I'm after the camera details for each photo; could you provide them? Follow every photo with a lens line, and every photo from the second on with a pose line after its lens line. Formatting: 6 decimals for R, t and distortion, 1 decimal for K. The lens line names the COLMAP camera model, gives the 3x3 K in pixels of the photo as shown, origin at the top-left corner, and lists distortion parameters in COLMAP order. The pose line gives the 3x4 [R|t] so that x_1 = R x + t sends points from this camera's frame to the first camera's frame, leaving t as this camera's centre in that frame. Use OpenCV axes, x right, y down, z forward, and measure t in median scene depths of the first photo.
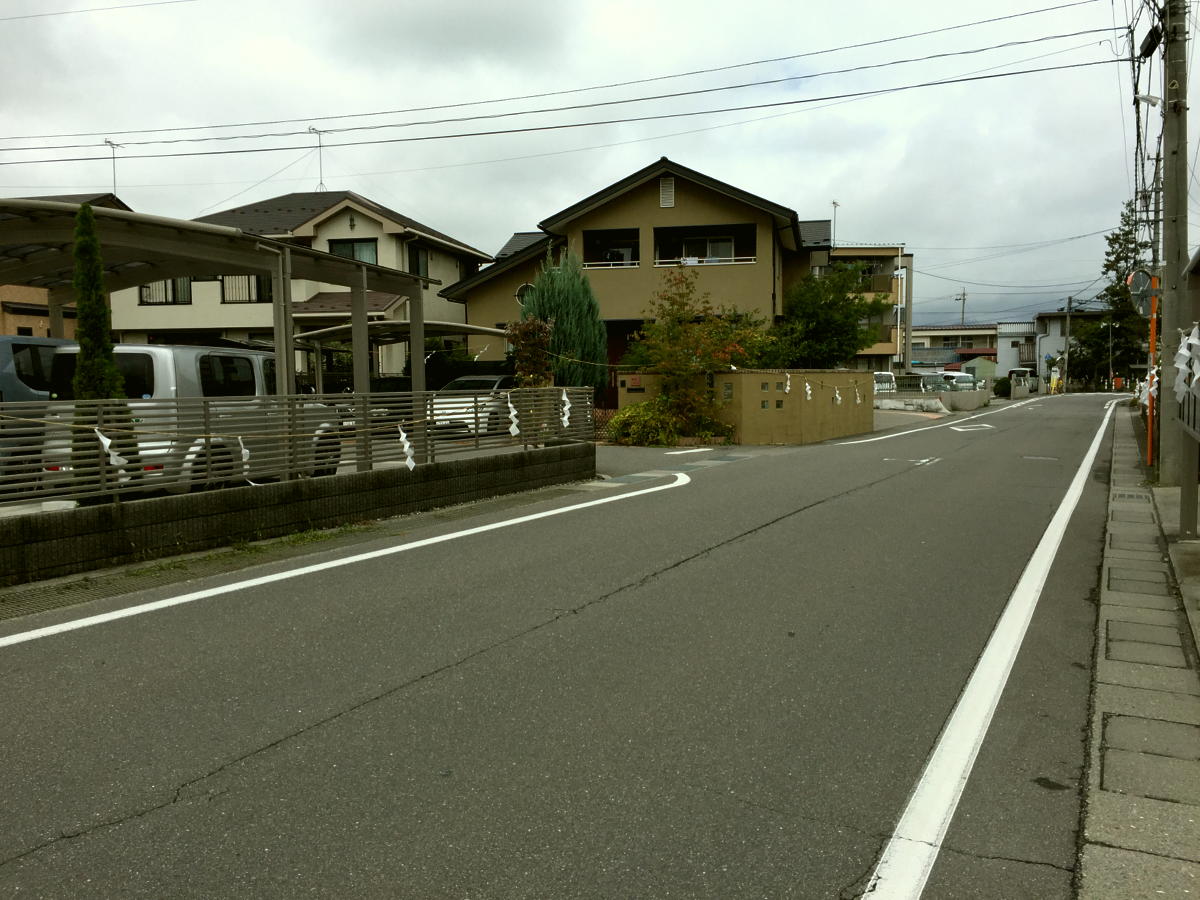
lens RADIAL K [[1009.4, 0, 601.5], [0, 1009.4, 456.5], [0, 0, 1]] dist [0.027886, -0.008825]
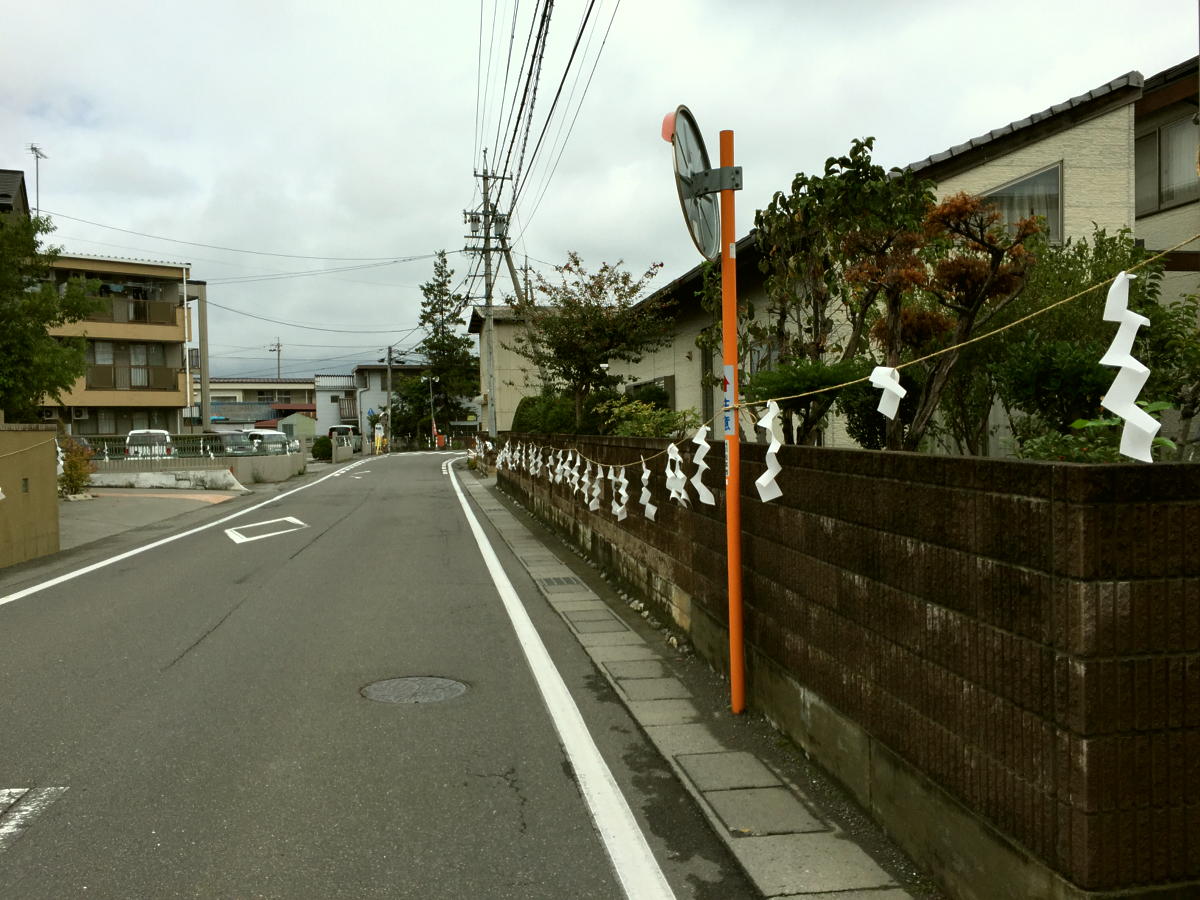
lens RADIAL K [[1009.4, 0, 601.9], [0, 1009.4, 454.8], [0, 0, 1]] dist [0.027886, -0.008825]
pose [[0.800460, -0.020207, 0.599045, 0.066345], [0.055547, 0.997631, -0.040572, -0.013177], [-0.596807, 0.065751, 0.799687, 0.162171]]
